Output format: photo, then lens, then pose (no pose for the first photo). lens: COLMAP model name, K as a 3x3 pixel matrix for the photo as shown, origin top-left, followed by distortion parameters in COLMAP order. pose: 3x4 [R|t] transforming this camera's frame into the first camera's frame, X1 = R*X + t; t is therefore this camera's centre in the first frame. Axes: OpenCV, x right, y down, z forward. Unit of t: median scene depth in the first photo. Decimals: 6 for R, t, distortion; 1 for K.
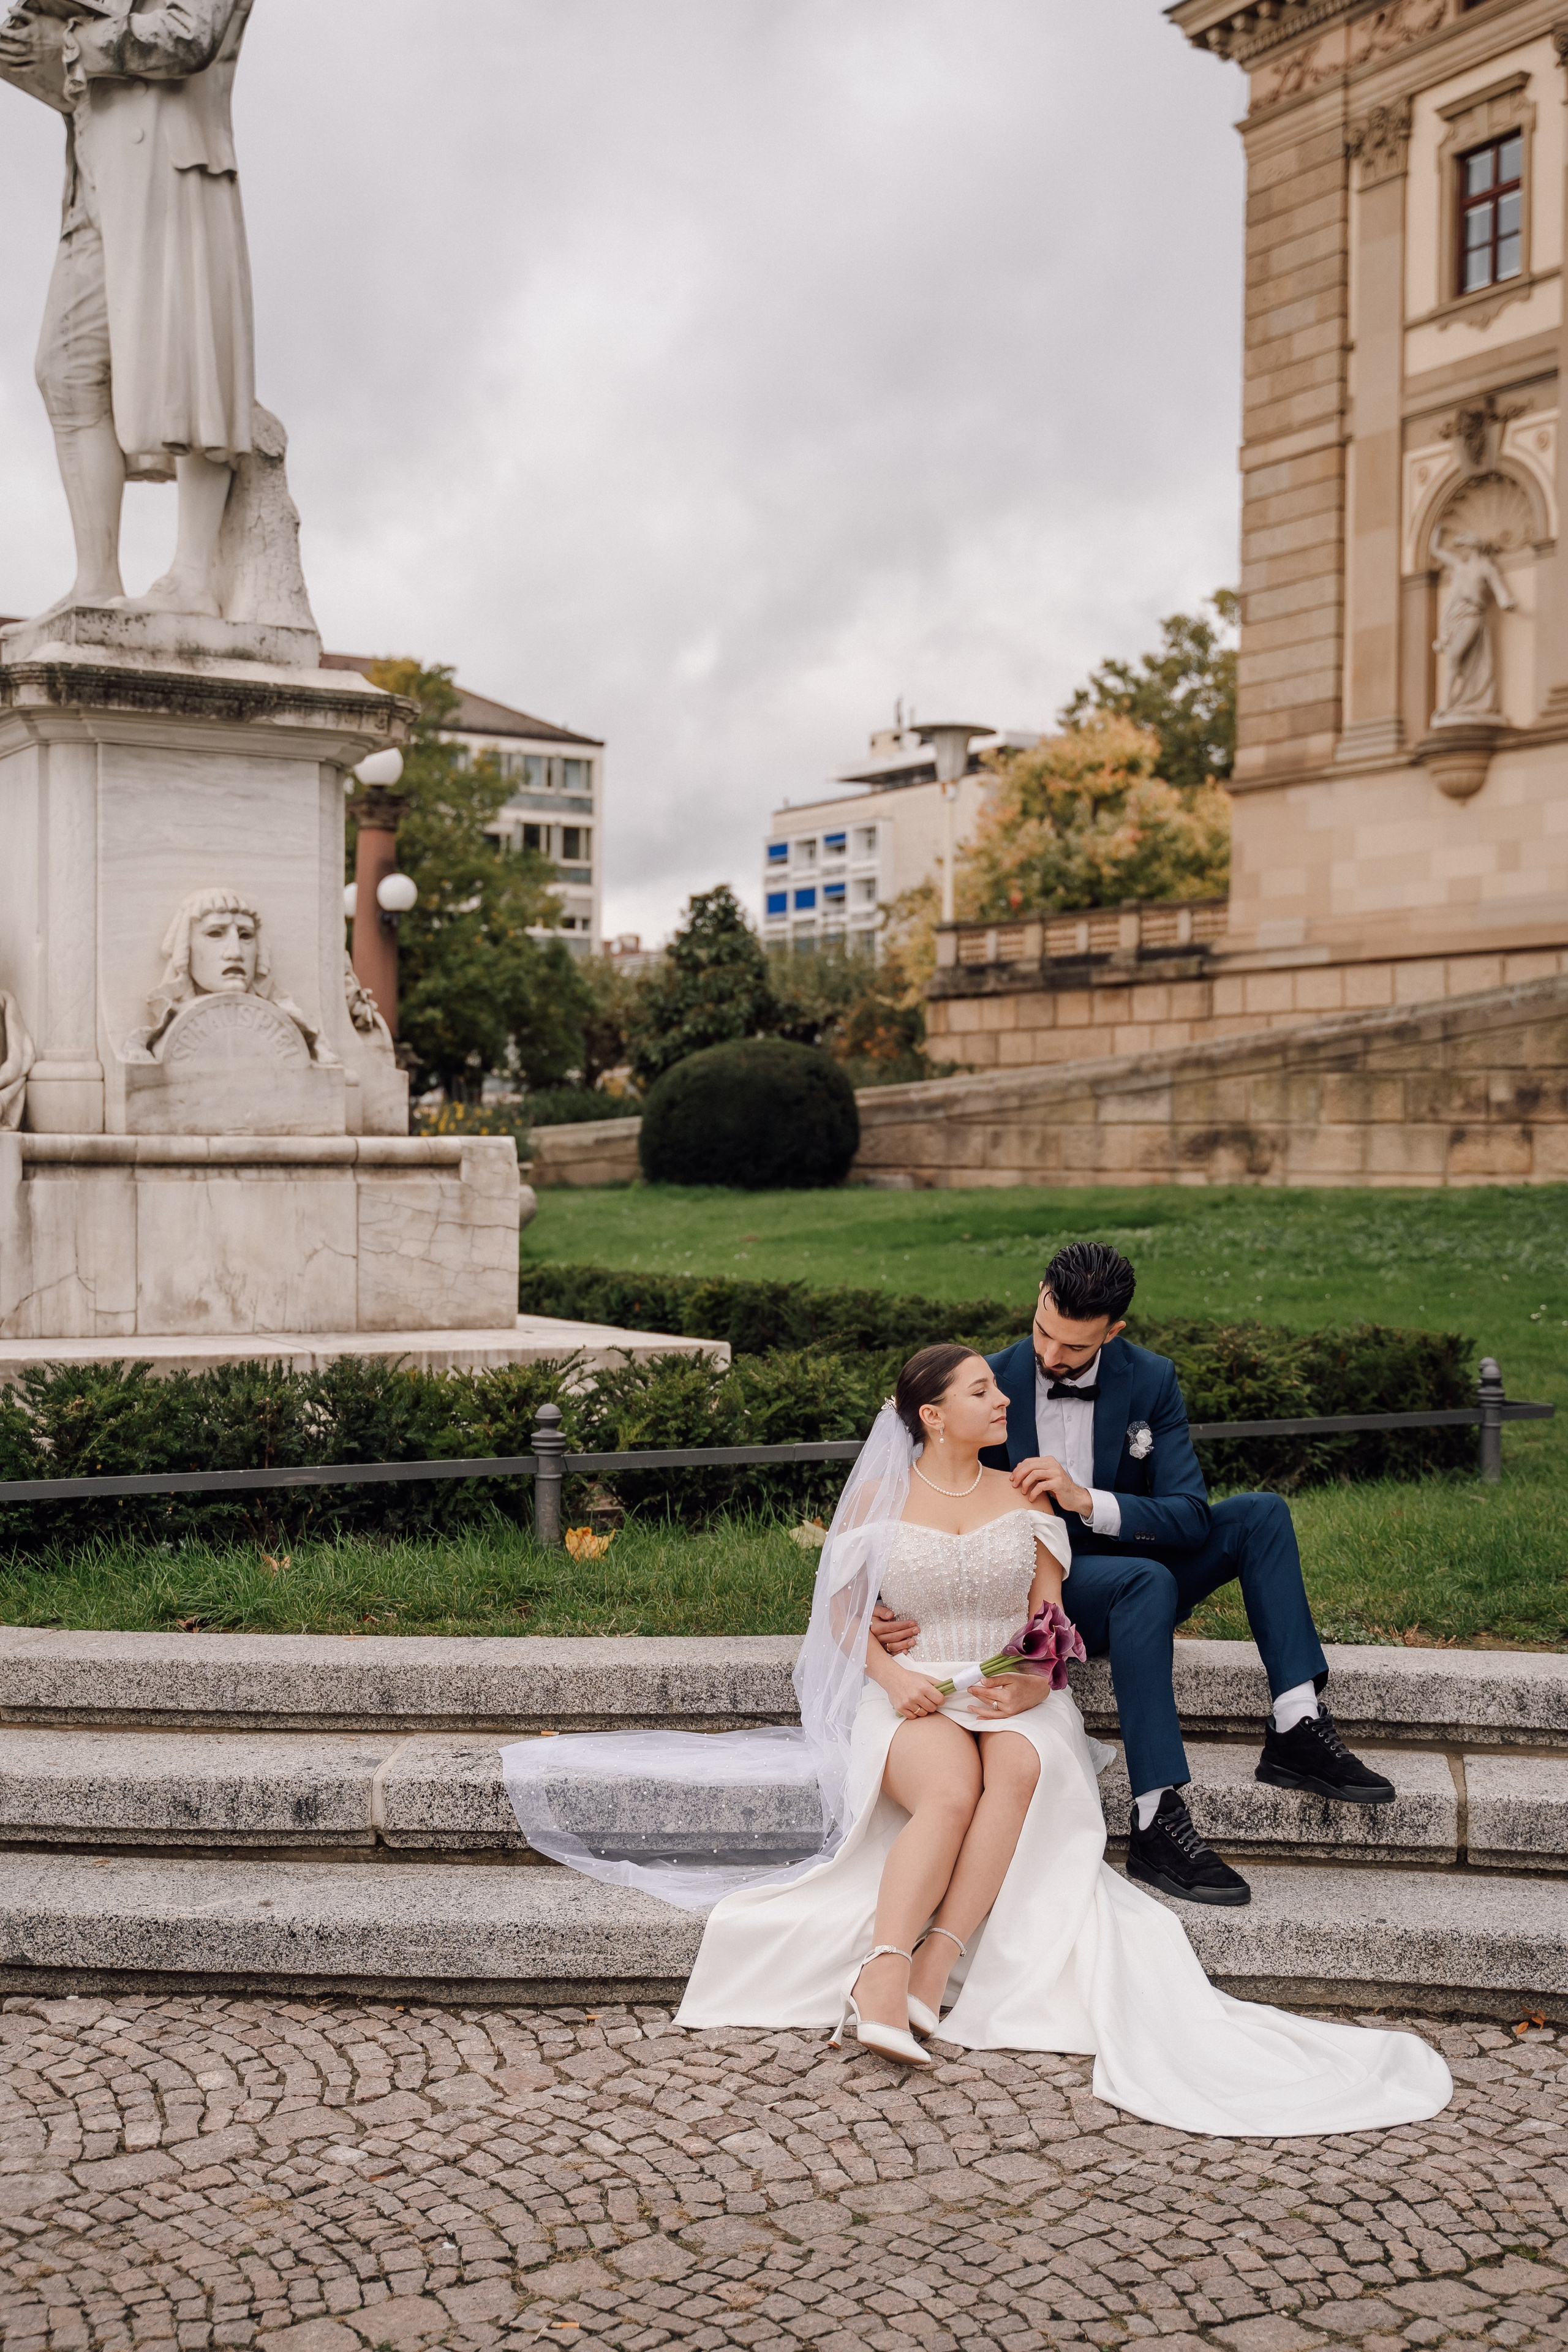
lens RADIAL K [[2846.3, 0, 784.0], [0, 2846.3, 1176.0], [0, 0, 1]] dist [0.034315, 0.087013]
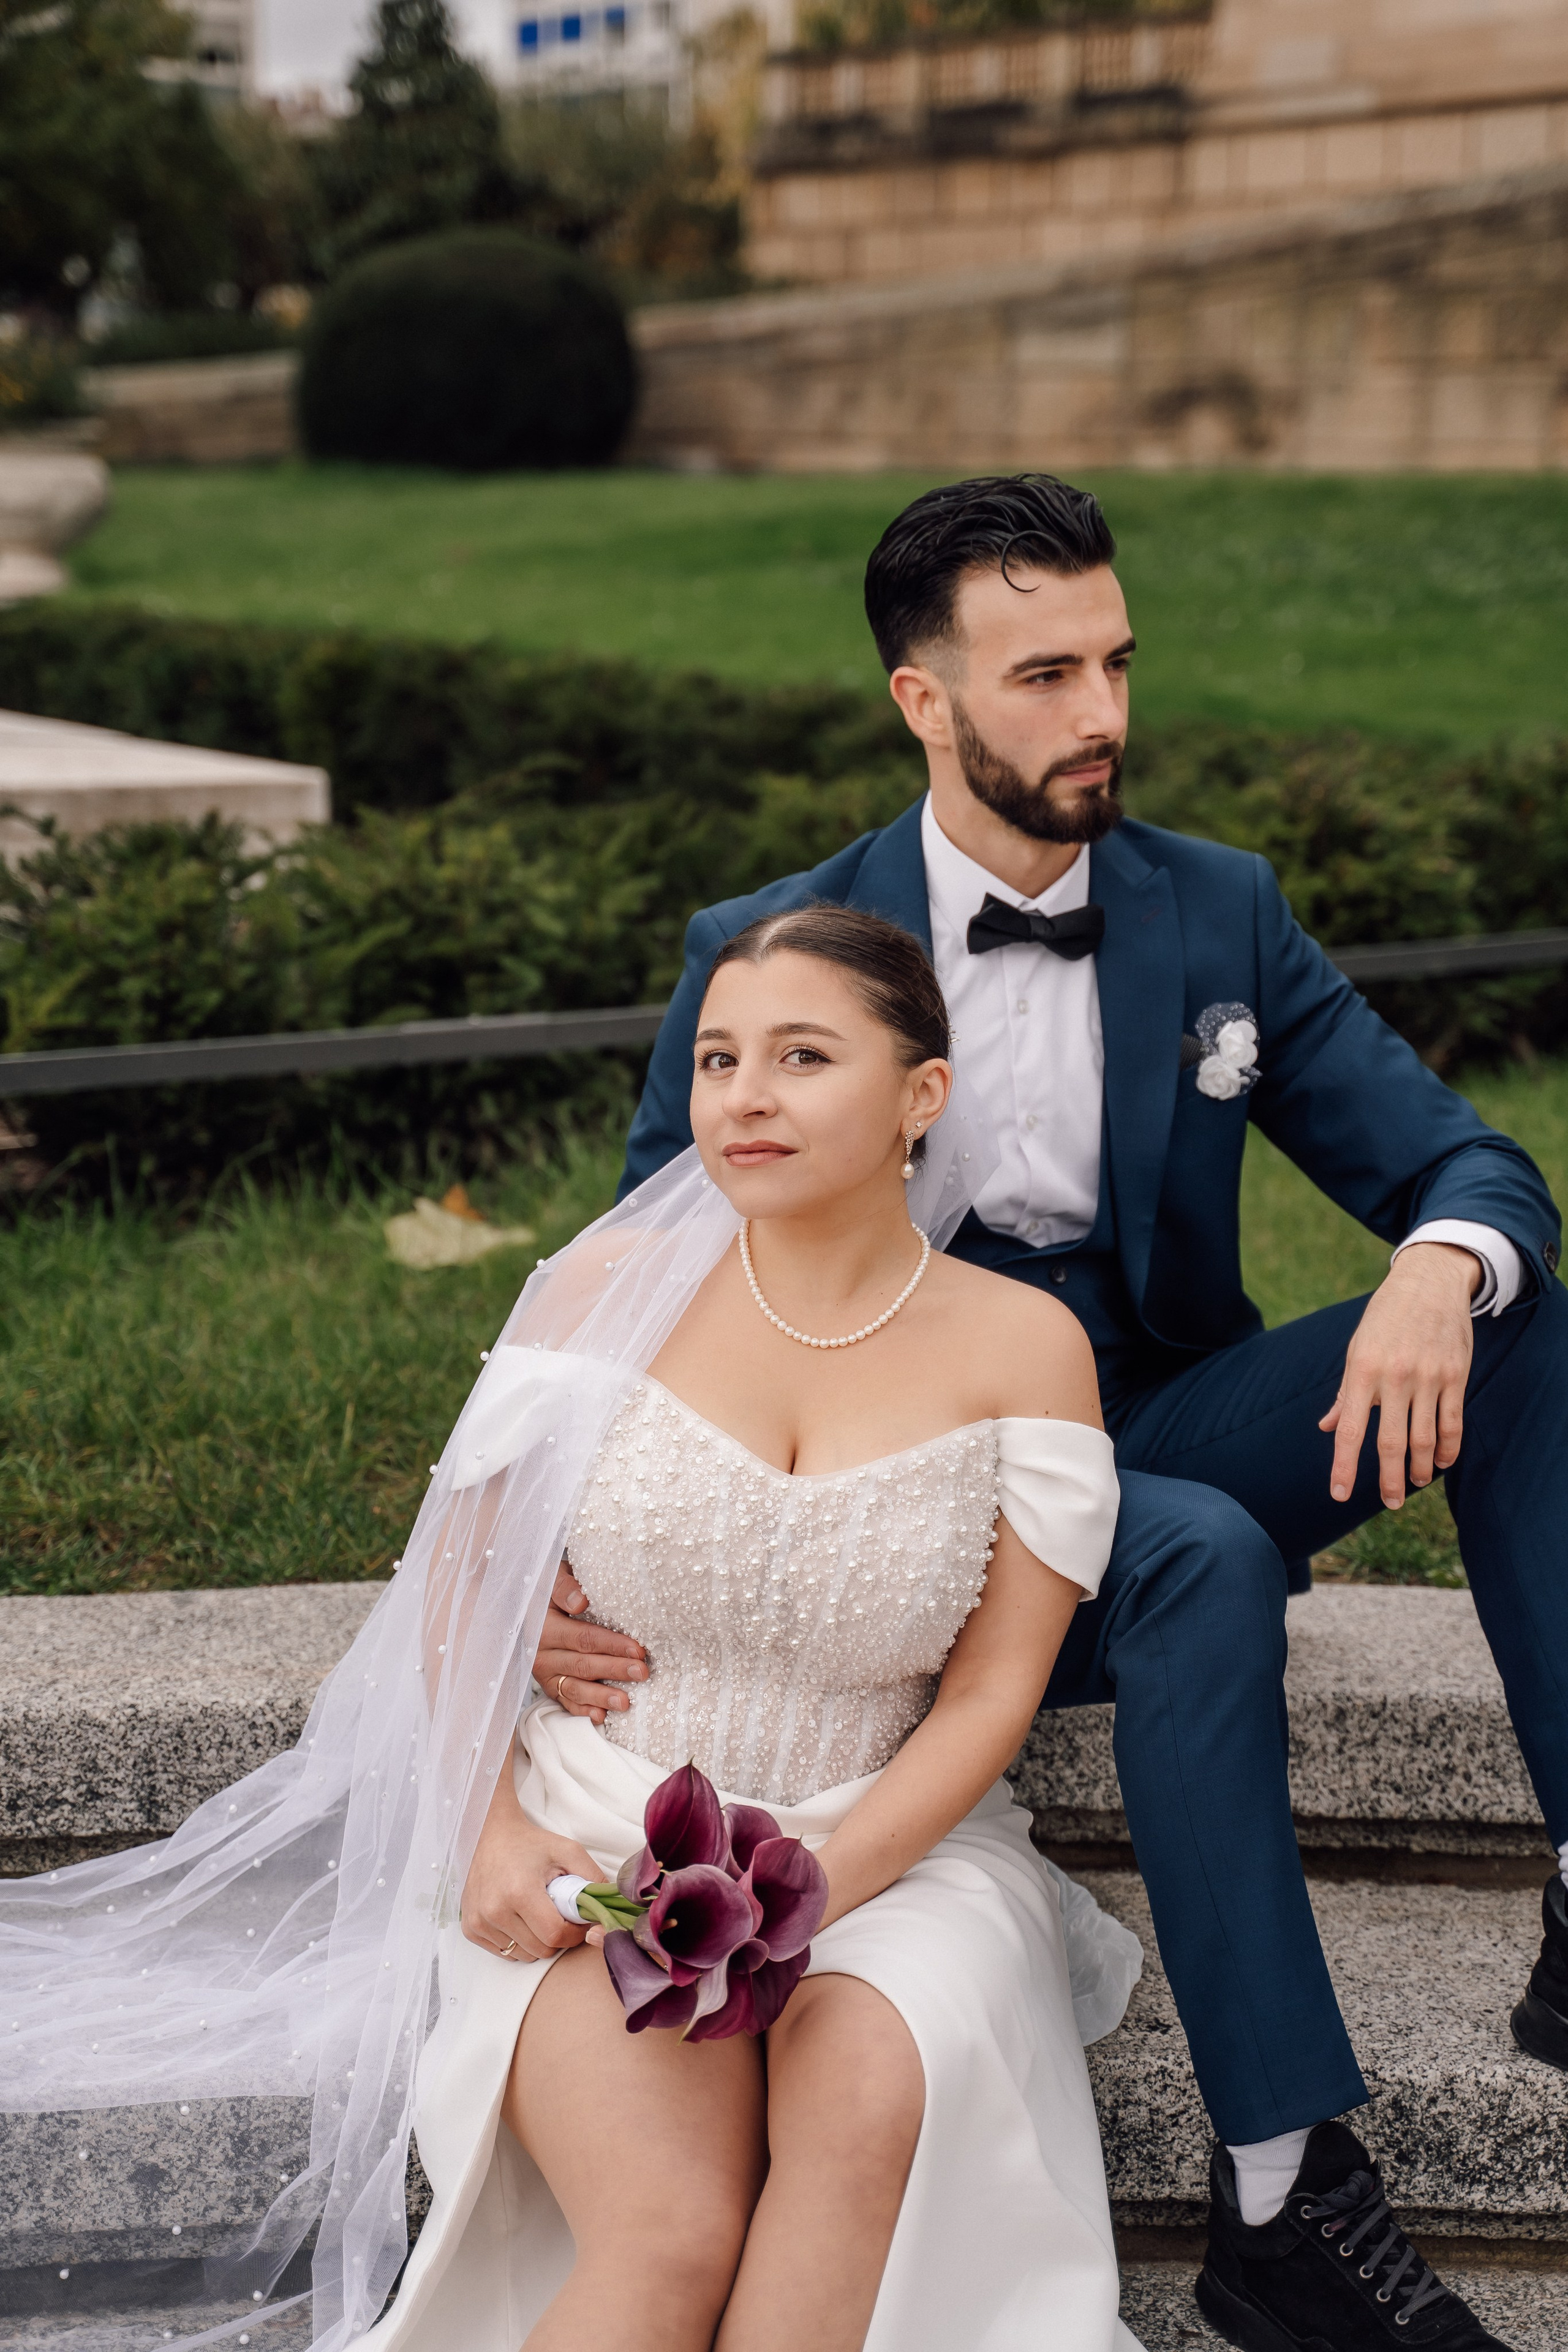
lens RADIAL K [[3942.5, 0, 784.0], [0, 3942.5, 1176.0], [0, 0, 1]] dist [0.169137, 0.132631]
pose [[0.998351, -0.006220, 0.057063, 0.022561], [-0.004048, 0.984010, 0.178070, 0.002884], [-0.057258, -0.178007, 0.982362, 0.288010]]
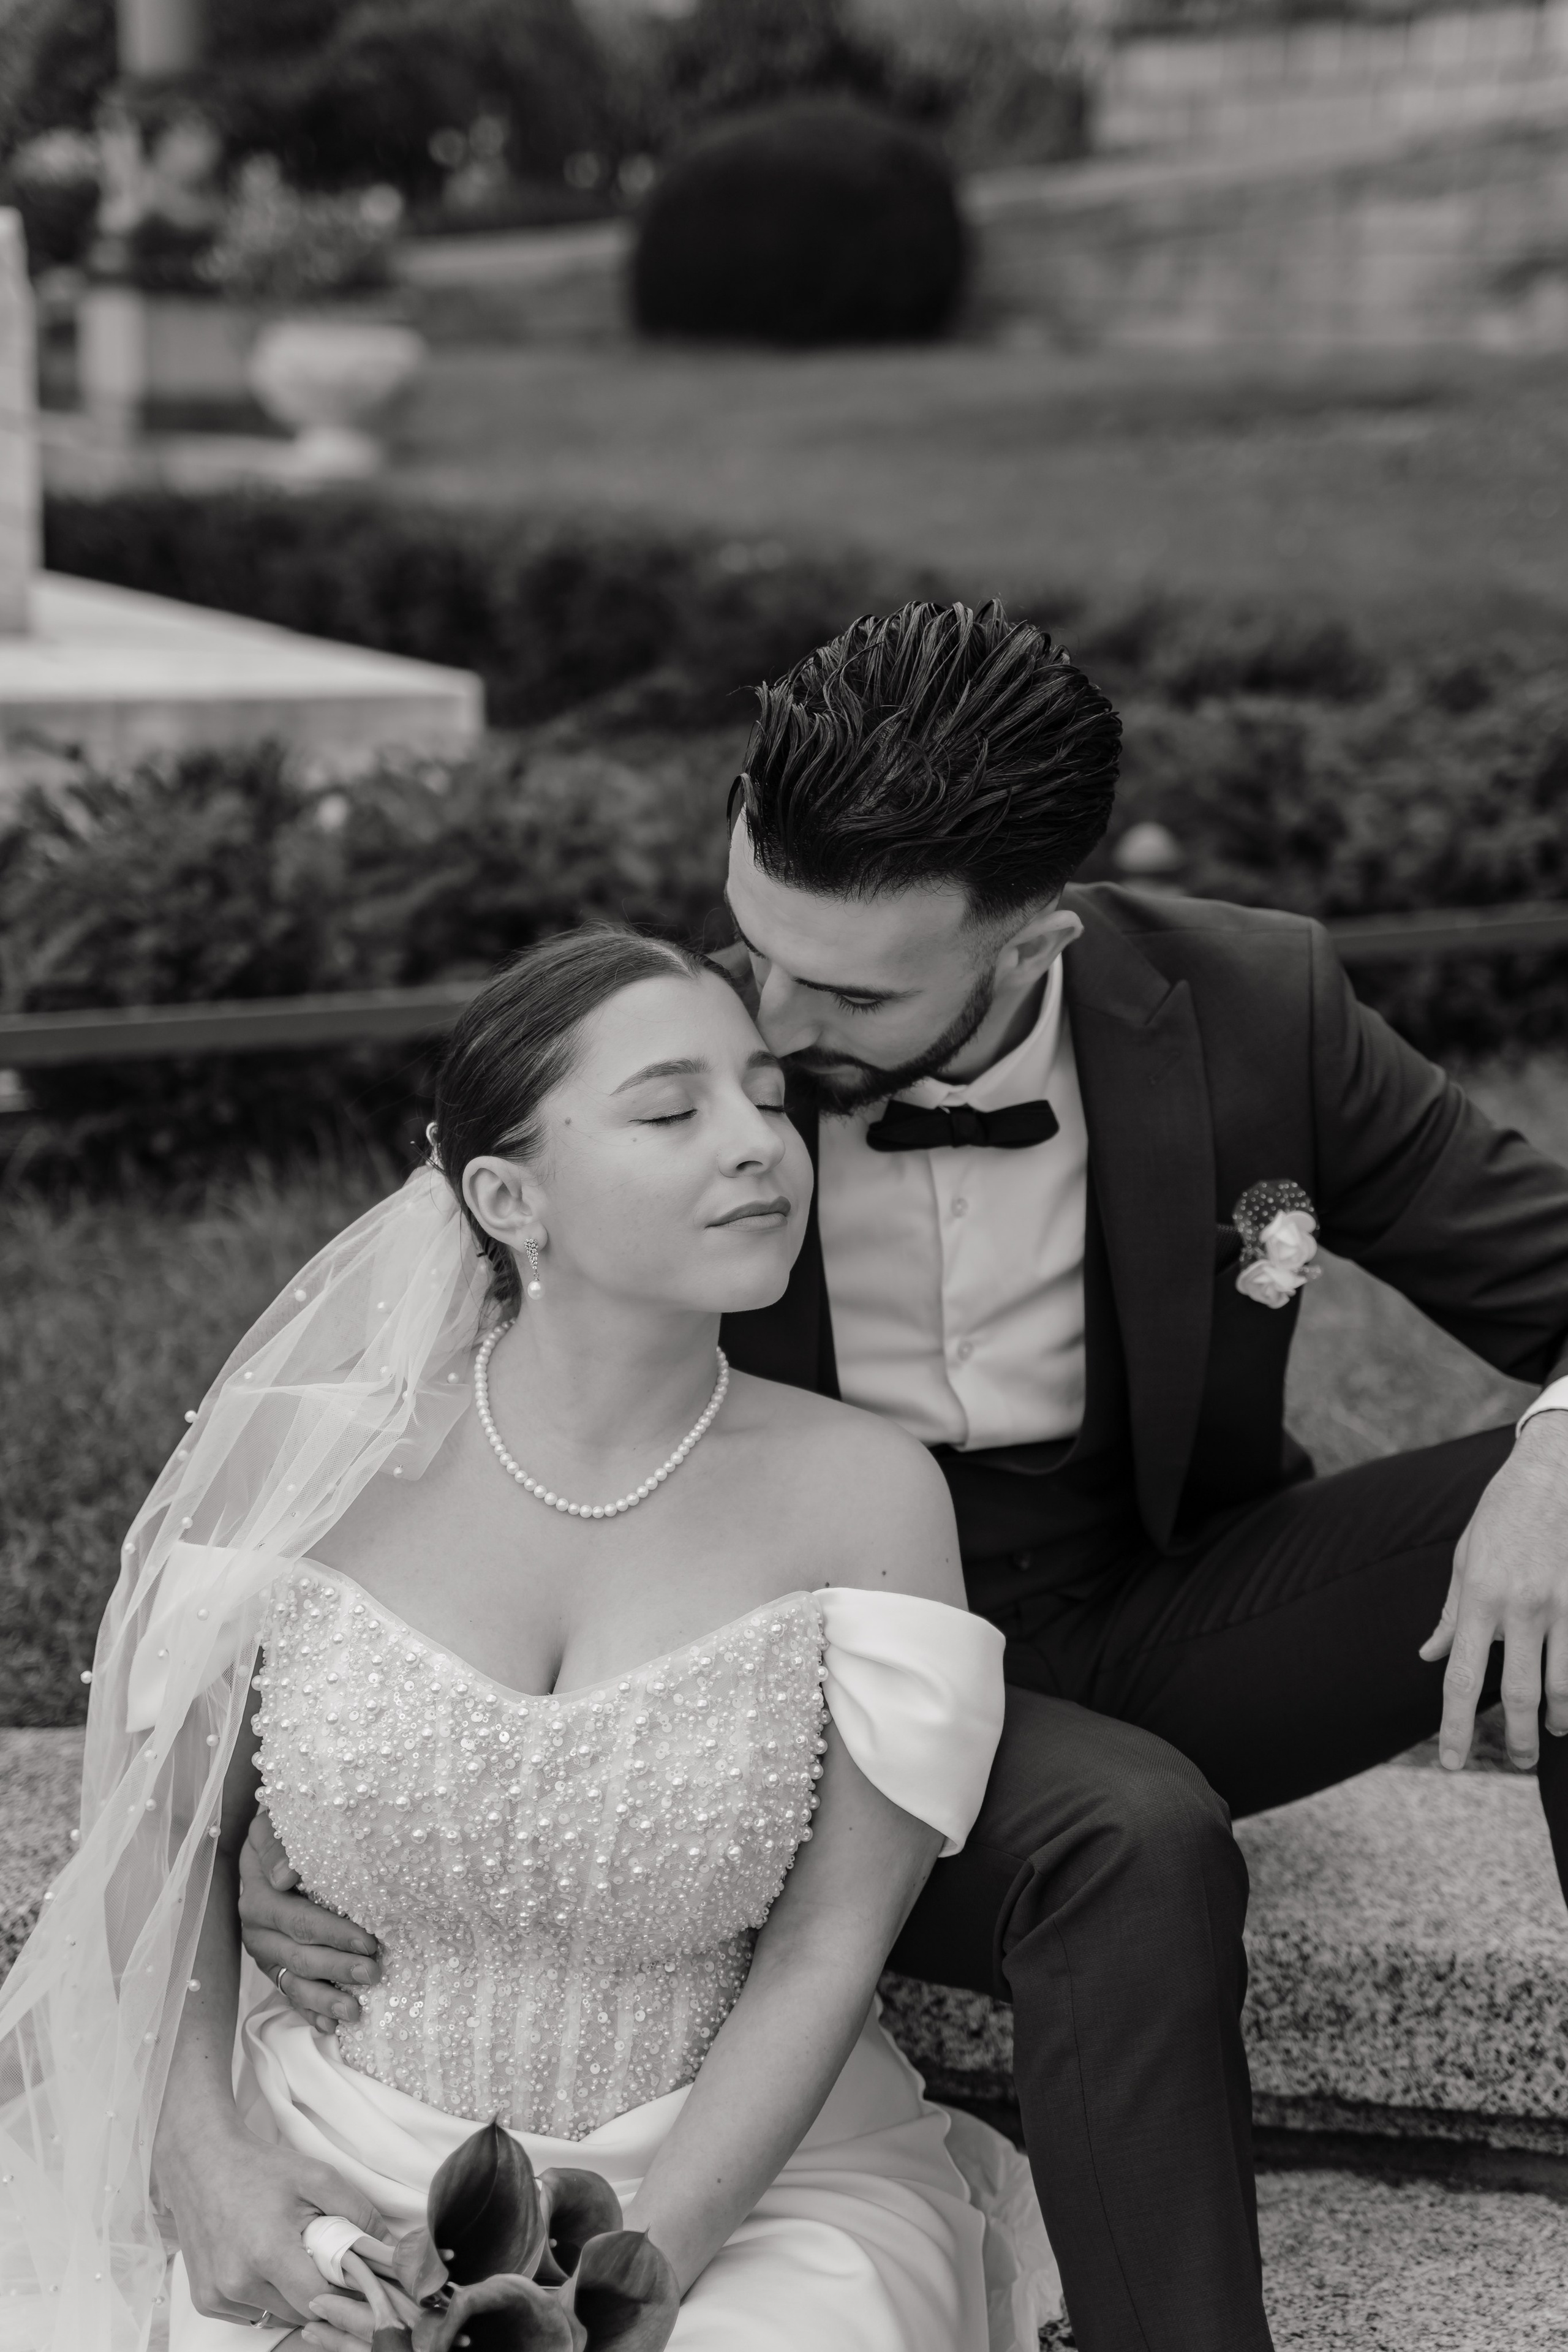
lens RADIAL K [[3842.0, 0, 784.0], [0, 3842.0, 1176.0], [0, 0, 1]] dist [0.176919, 0.153940]
pose [[0.999333, 0.015898, -0.032890, 0.054912], [-0.008524, 0.976961, 0.213246, 0.001985], [0.035522, -0.212823, 0.976445, 0.365001]]
